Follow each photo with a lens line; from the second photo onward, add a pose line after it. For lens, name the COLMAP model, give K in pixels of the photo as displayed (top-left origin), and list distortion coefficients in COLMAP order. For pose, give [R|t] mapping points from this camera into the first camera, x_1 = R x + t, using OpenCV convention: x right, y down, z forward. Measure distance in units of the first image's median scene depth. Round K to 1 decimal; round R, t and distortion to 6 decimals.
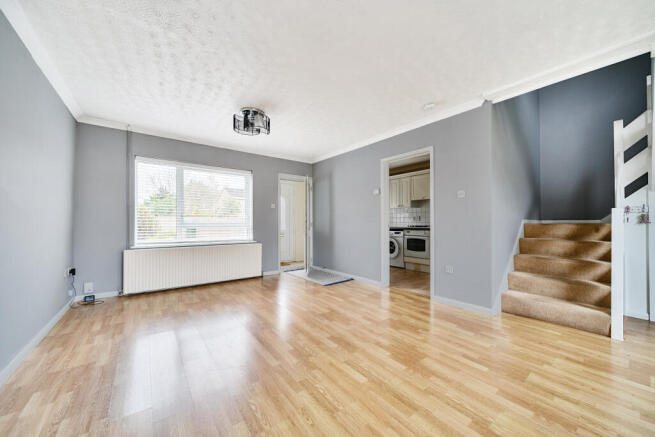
lens RADIAL K [[243.5, 0, 327.5], [0, 243.5, 218.5], [0, 0, 1]] dist [0.000428, -0.000013]
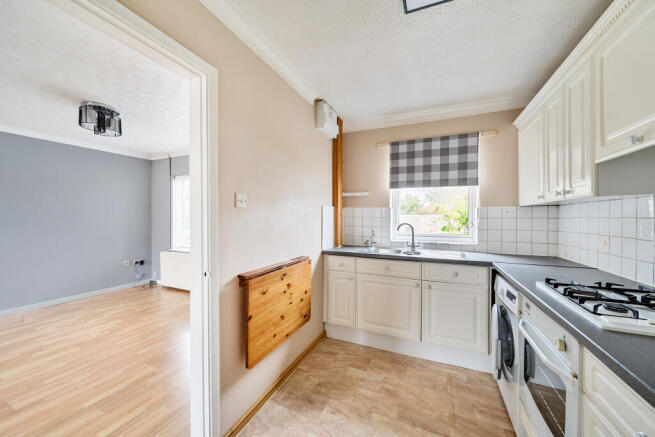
lens RADIAL K [[243.5, 0, 327.5], [0, 243.5, 218.5], [0, 0, 1]] dist [0.000428, -0.000013]
pose [[0.478052, 0.004543, -0.878320, 0.734891], [0.008996, 0.999909, 0.010068, -0.052178], [0.878285, -0.012714, 0.477968, 1.185083]]
